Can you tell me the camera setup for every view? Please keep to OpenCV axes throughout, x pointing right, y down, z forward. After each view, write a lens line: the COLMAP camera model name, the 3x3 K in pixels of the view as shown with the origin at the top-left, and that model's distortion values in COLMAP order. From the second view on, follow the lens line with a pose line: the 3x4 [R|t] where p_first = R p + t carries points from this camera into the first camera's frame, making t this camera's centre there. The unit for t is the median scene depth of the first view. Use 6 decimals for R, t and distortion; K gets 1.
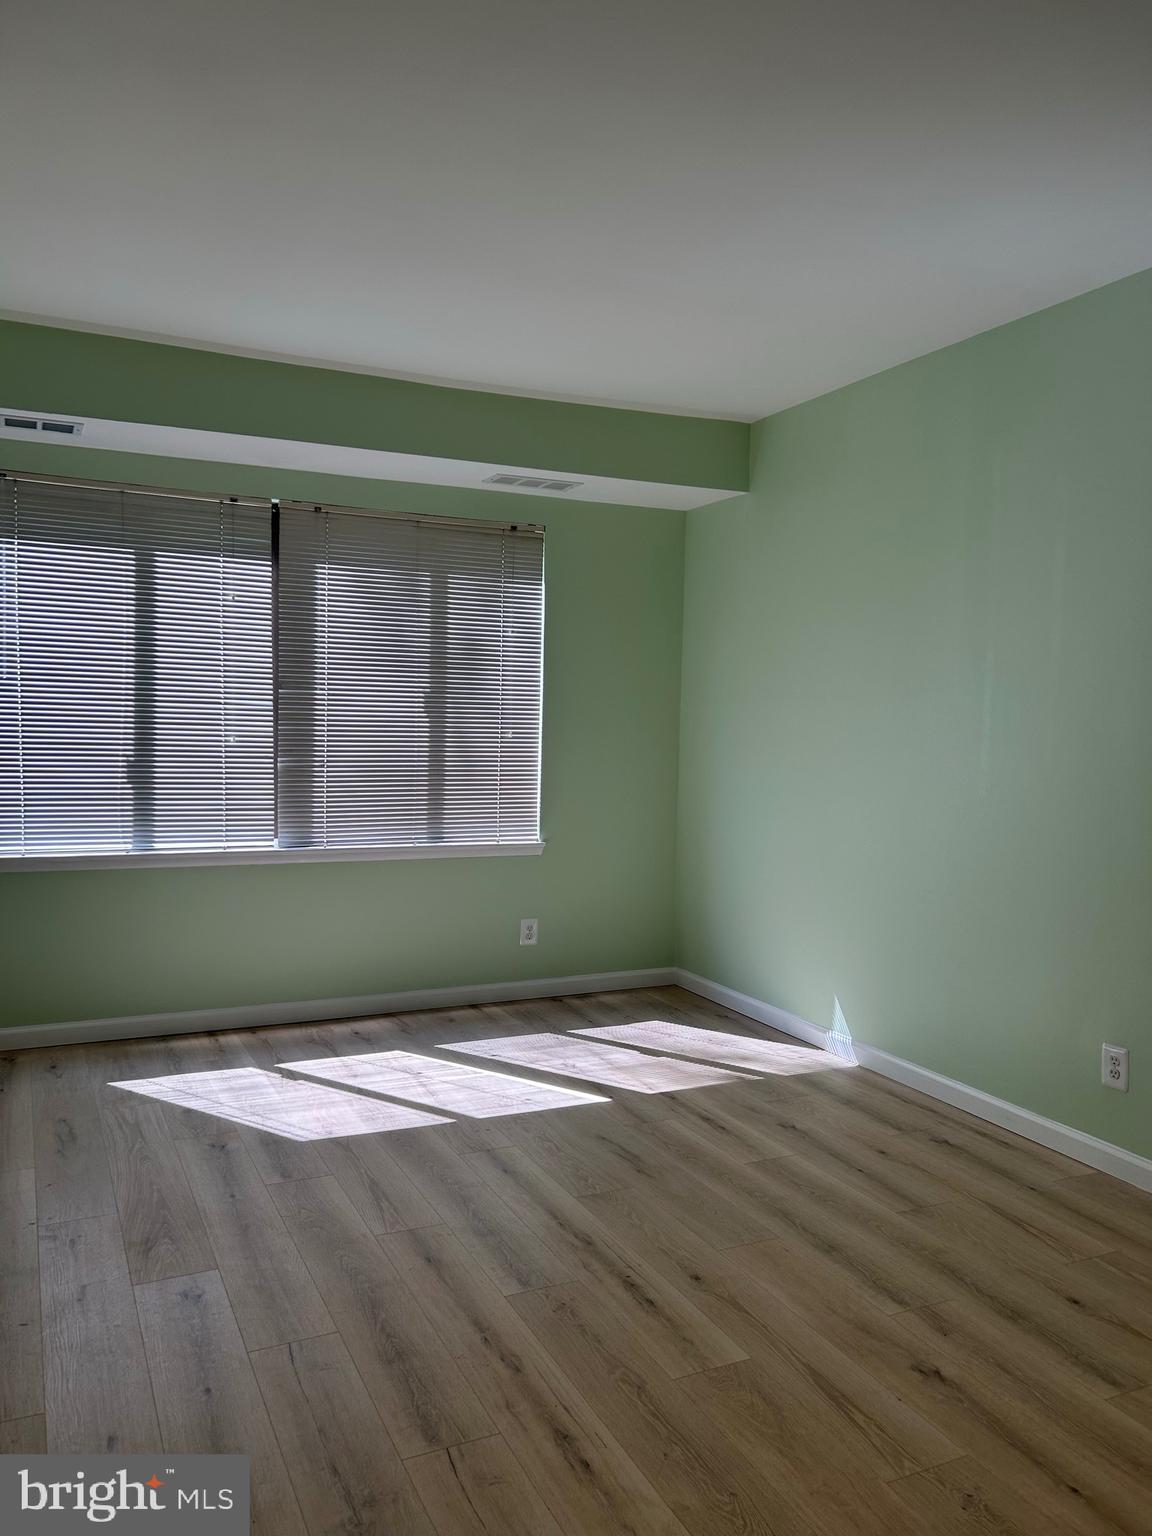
lens RADIAL K [[1168.2, 0, 576.5], [0, 1168.2, 758.2], [0, 0, 1]] dist [-0.011560, -0.013736]
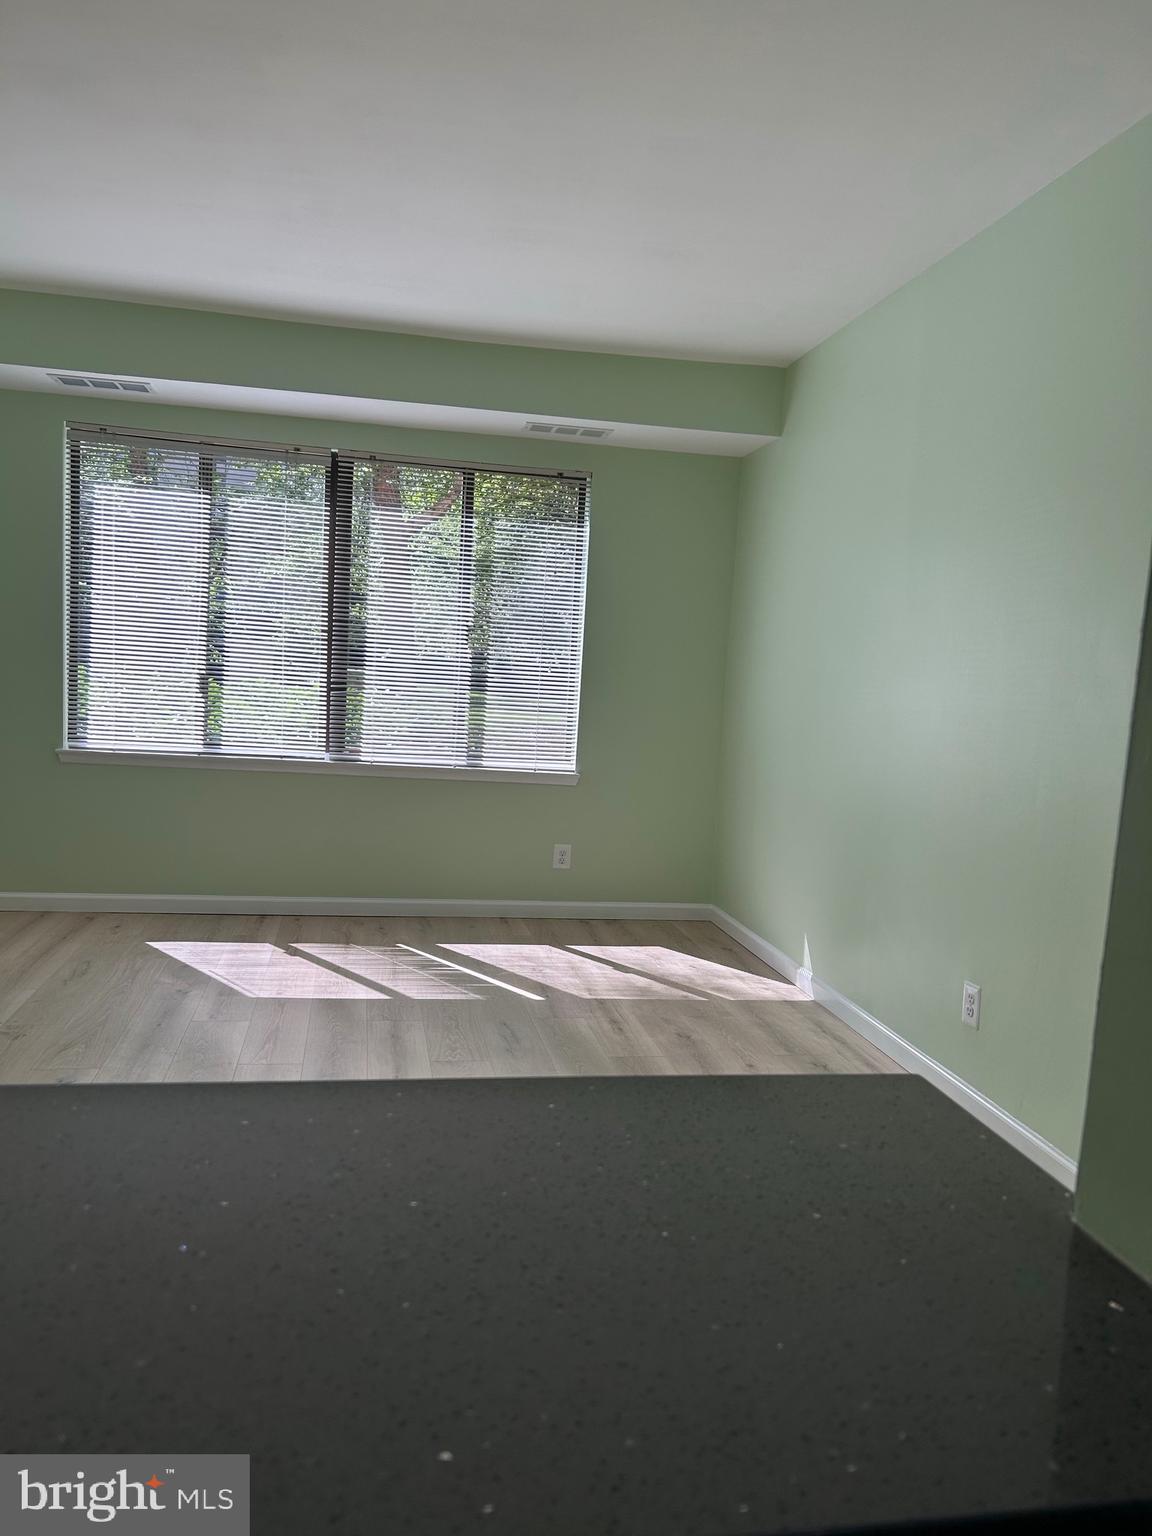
lens RADIAL K [[1168.2, 0, 569.0], [0, 1168.2, 769.5], [0, 0, 1]] dist [-0.011560, -0.013736]
pose [[0.965504, 0.056378, -0.254212, 0.271426], [-0.047245, 0.998004, 0.041894, 0.028630], [0.256066, -0.028439, 0.966241, -0.032175]]
